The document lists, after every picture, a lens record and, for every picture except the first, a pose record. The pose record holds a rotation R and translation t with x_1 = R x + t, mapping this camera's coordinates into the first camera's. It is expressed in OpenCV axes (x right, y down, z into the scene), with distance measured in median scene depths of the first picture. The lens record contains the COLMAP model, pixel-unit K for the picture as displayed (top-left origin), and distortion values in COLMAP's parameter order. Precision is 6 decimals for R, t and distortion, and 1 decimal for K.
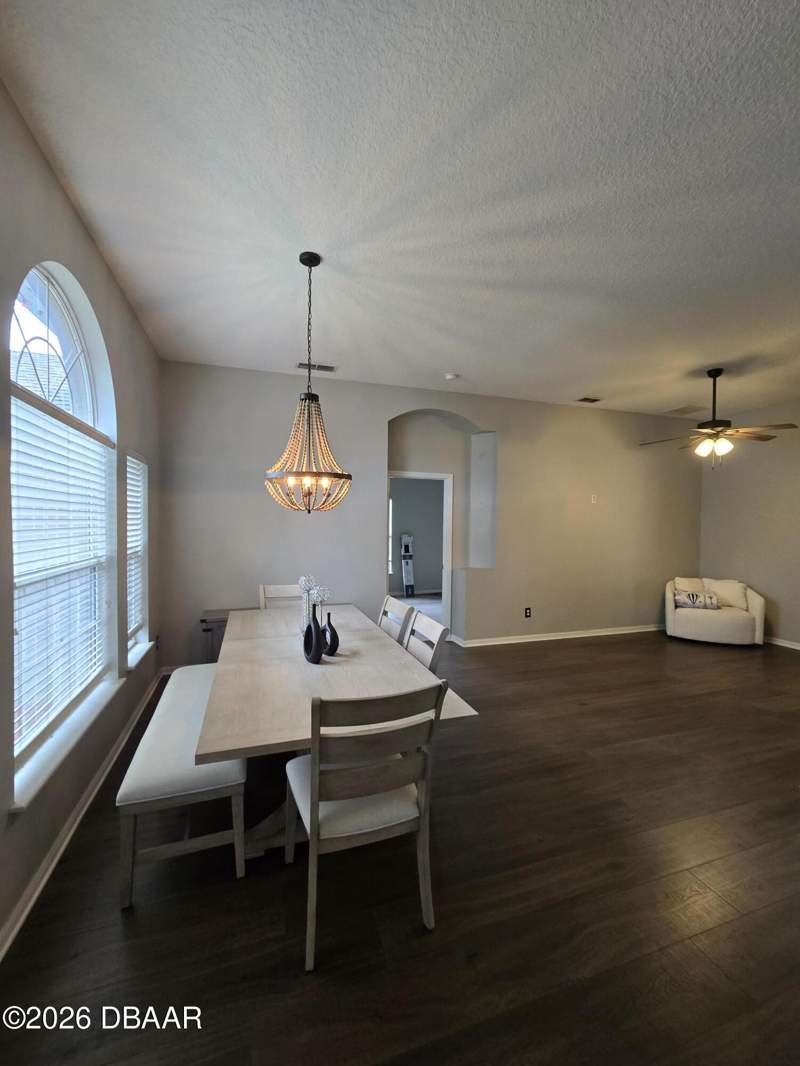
lens RADIAL K [[434.2, 0, 398.4], [0, 434.2, 530.3], [0, 0, 1]] dist [-0.001404, -0.000681]
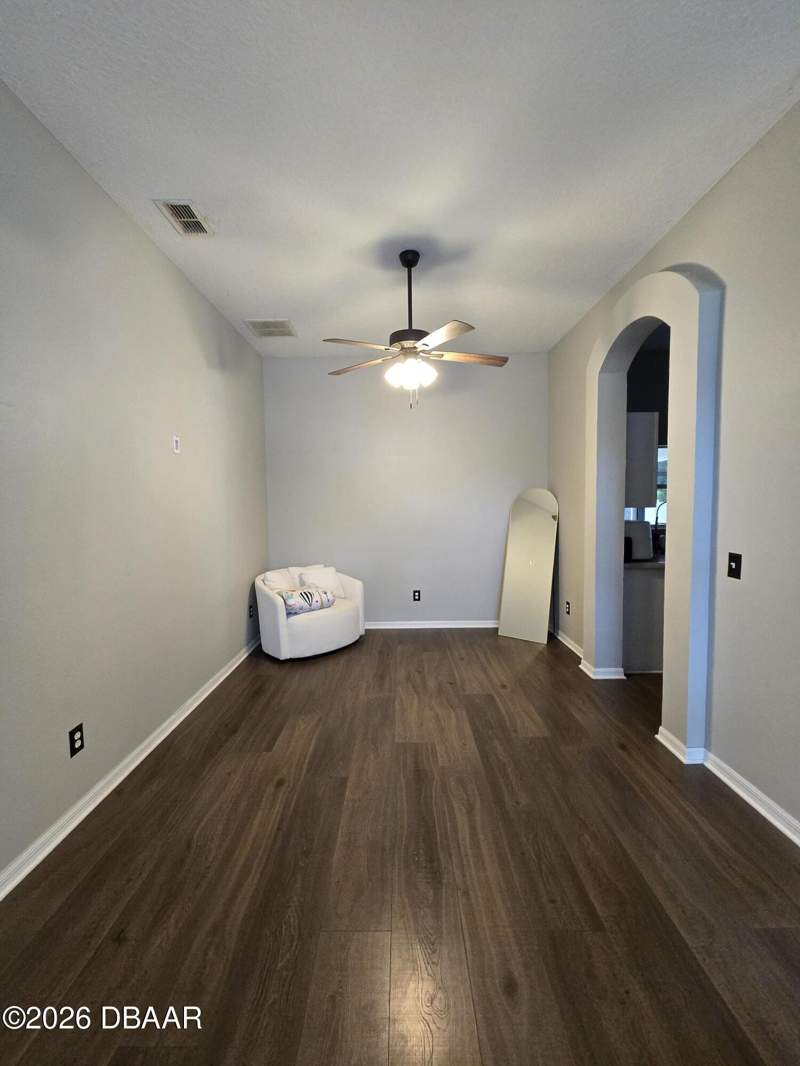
lens RADIAL K [[434.2, 0, 398.4], [0, 434.2, 530.3], [0, 0, 1]] dist [-0.001404, -0.000681]
pose [[0.325417, -0.070979, 0.942903, 0.061063], [0.034393, 0.997407, 0.063212, 0.004489], [-0.944945, 0.011859, 0.327015, 0.635984]]
